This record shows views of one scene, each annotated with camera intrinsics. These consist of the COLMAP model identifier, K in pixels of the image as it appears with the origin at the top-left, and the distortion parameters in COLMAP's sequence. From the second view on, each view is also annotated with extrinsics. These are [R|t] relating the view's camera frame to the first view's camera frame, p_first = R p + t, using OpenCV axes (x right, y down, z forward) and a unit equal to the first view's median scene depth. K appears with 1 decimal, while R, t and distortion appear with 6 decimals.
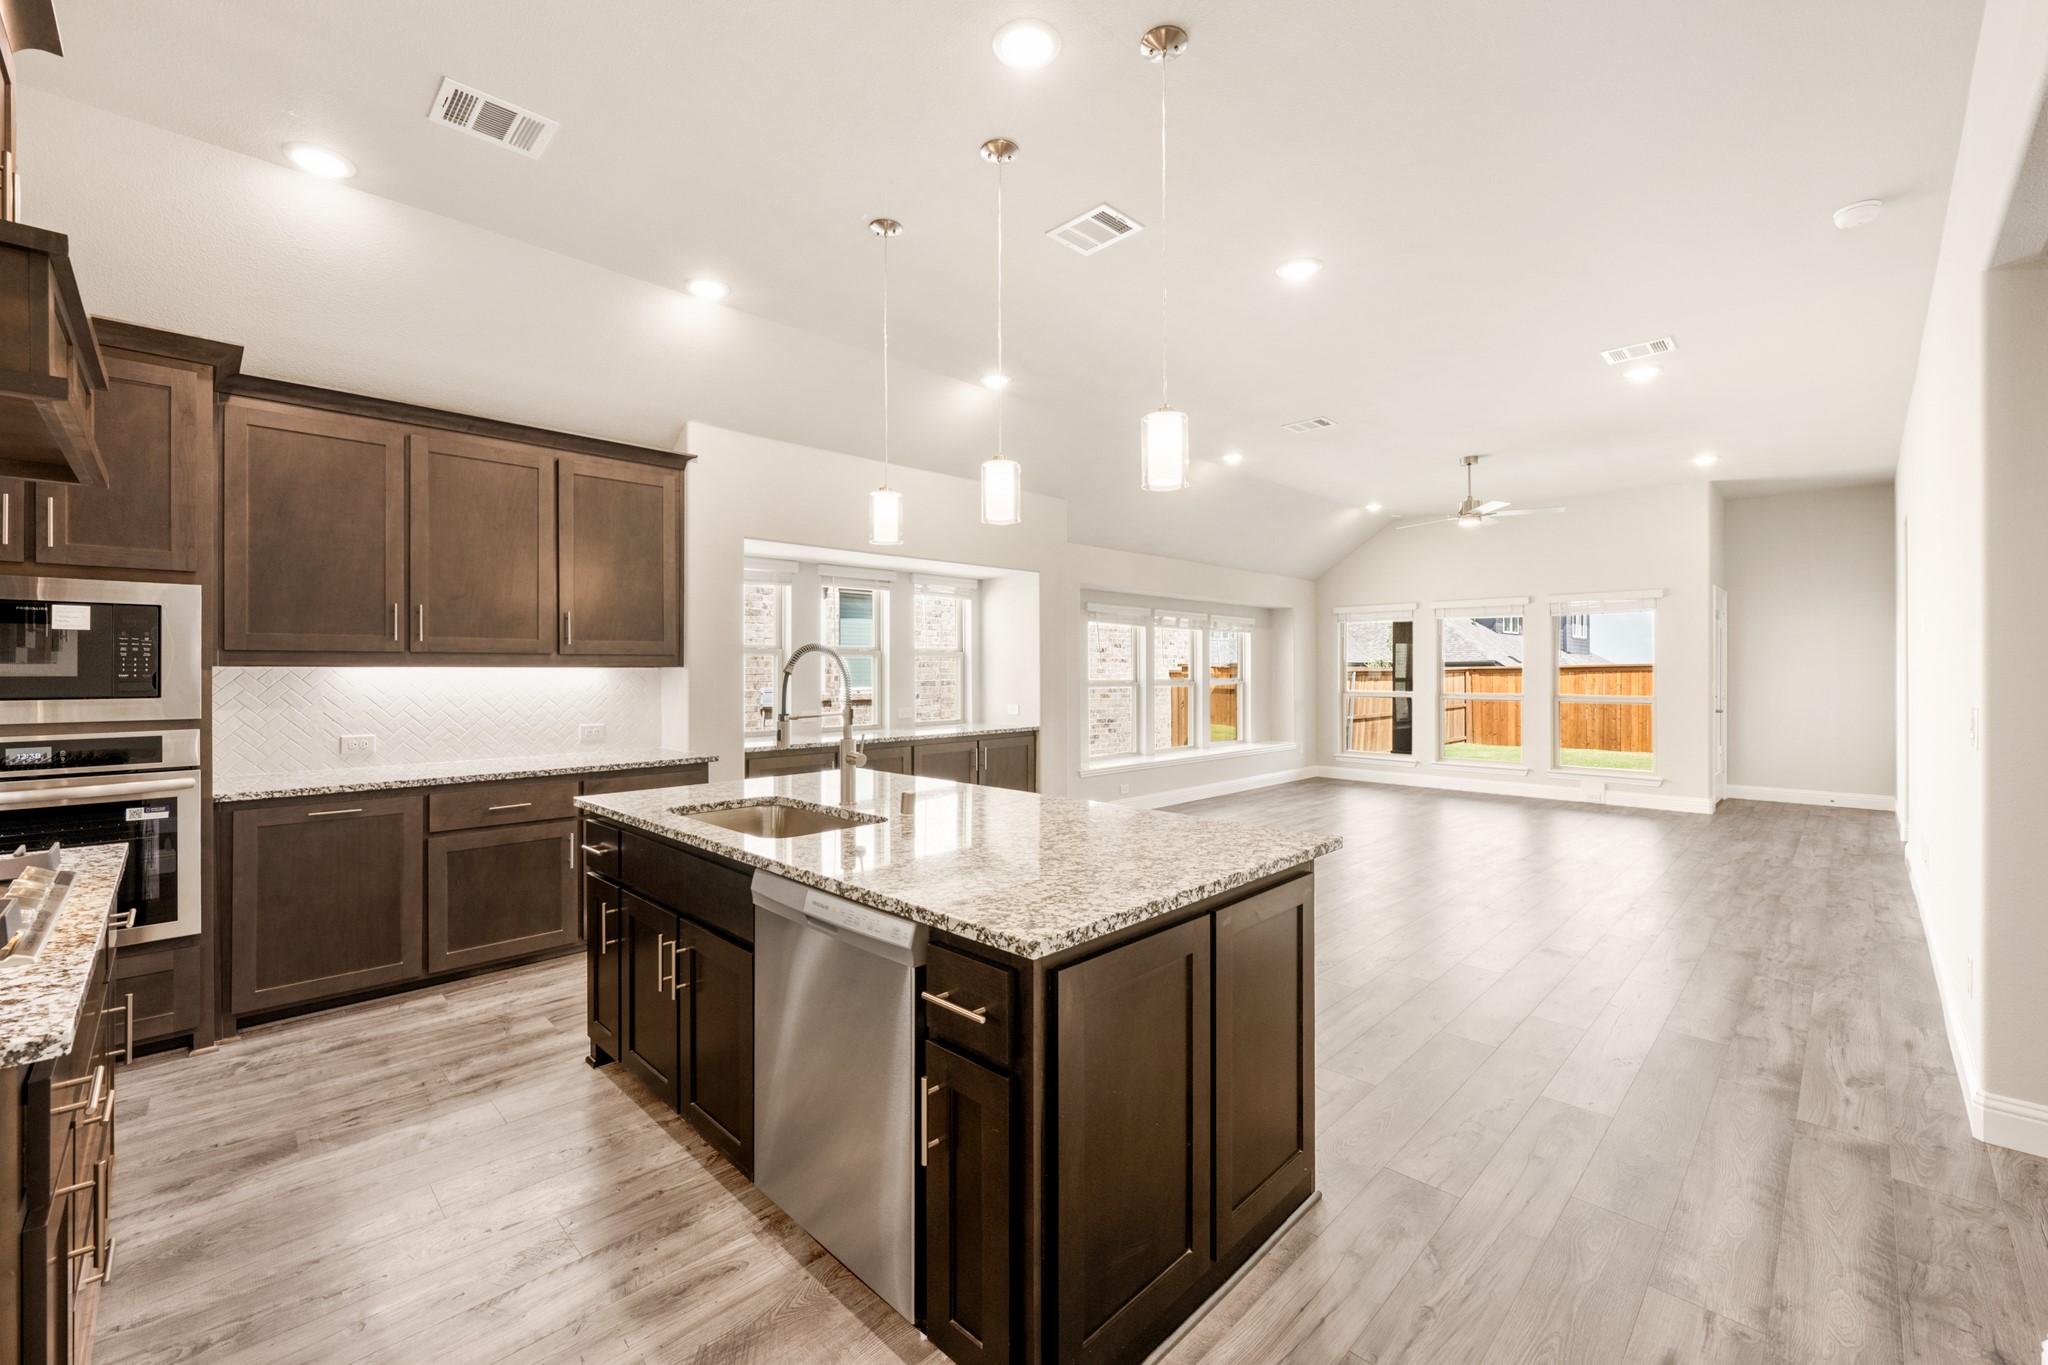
lens RADIAL K [[825.5, 0, 1019.1], [0, 825.5, 670.5], [0, 0, 1]] dist [-0.000641, -0.000190]
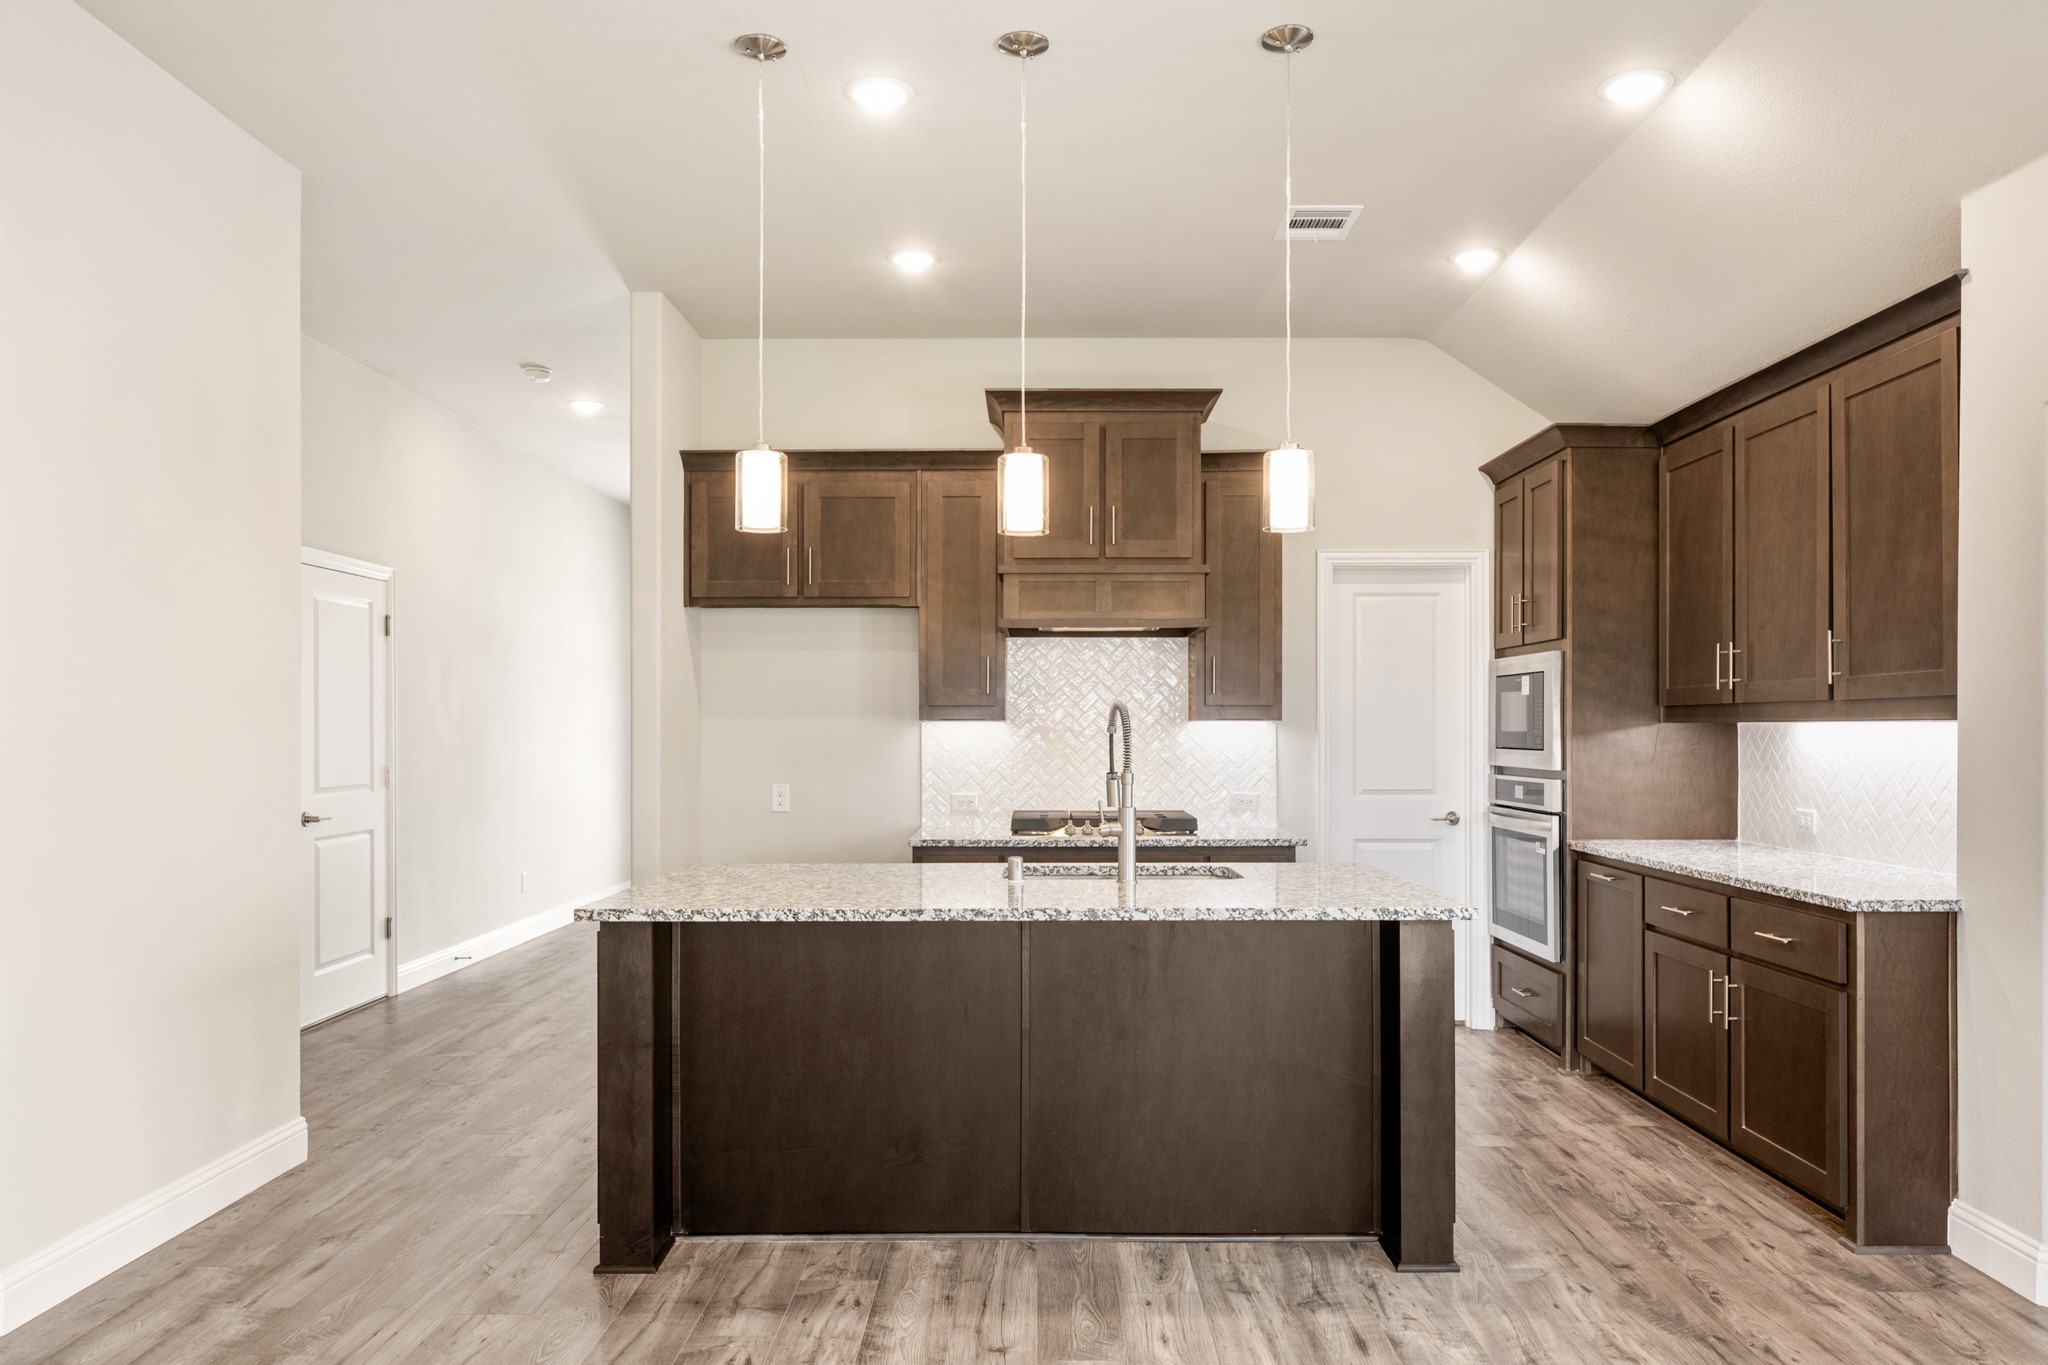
lens RADIAL K [[1399.1, 0, 1029.7], [0, 1399.1, 733.3], [0, 0, 1]] dist [-0.001866, 0.001122]
pose [[-0.709498, 0.005819, -0.704683, 0.558218], [0.003332, 0.999982, 0.004903, -0.002483], [0.704699, 0.001131, -0.709505, 1.218085]]
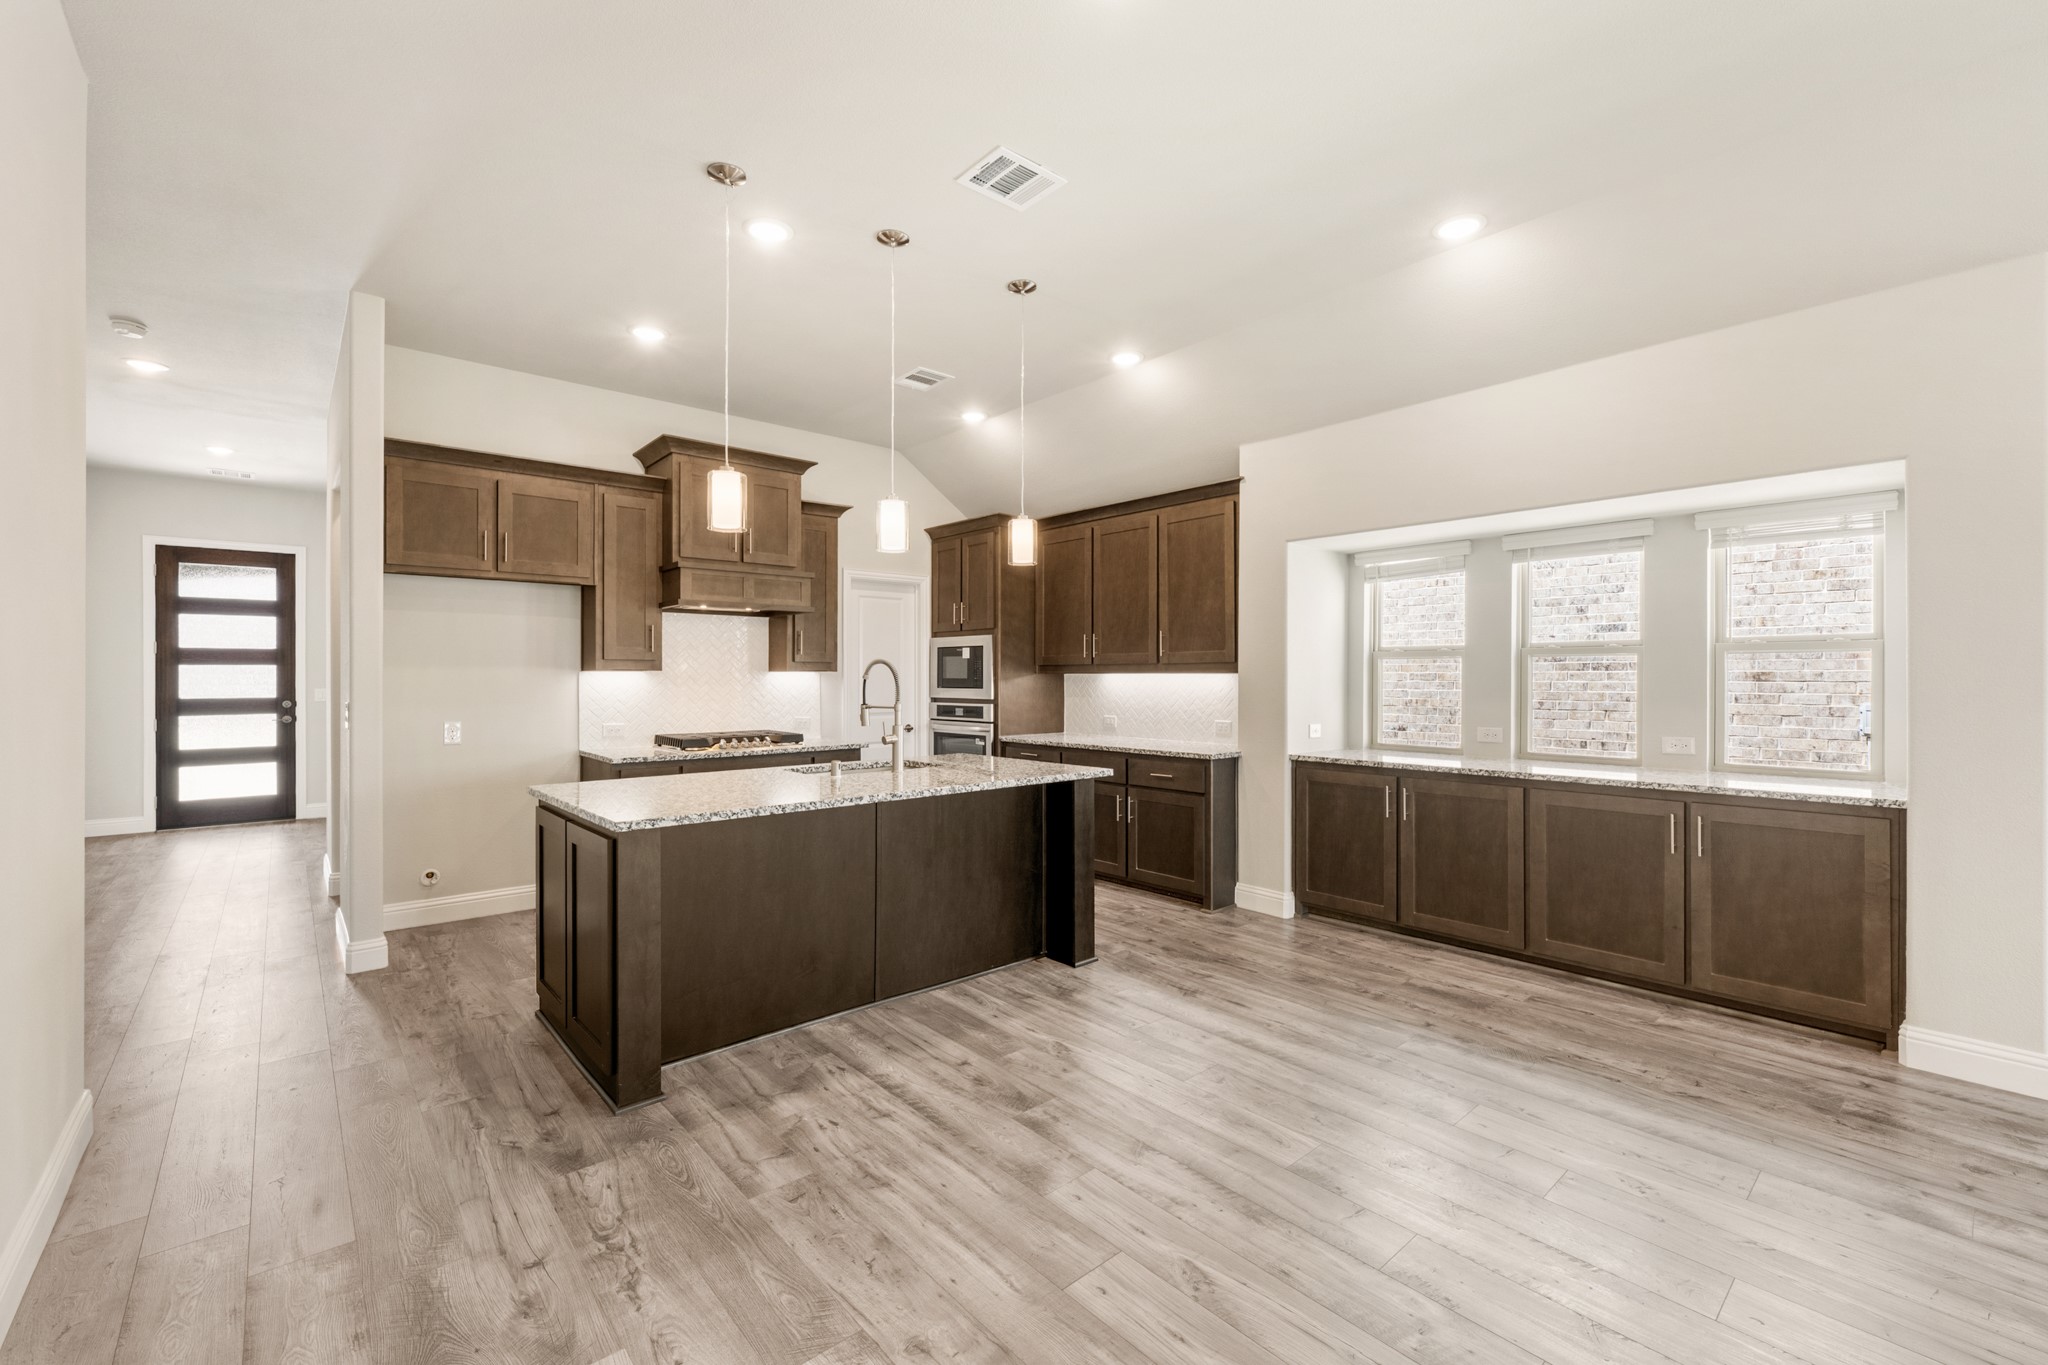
lens RADIAL K [[855.7, 0, 1029.3], [0, 855.7, 680.6], [0, 0, 1]] dist [-0.001427, 0.000125]
pose [[-0.059358, 0.007298, -0.998210, 0.756891], [0.000902, 0.999973, 0.007257, -0.002813], [0.998236, -0.000470, -0.059363, 0.807233]]
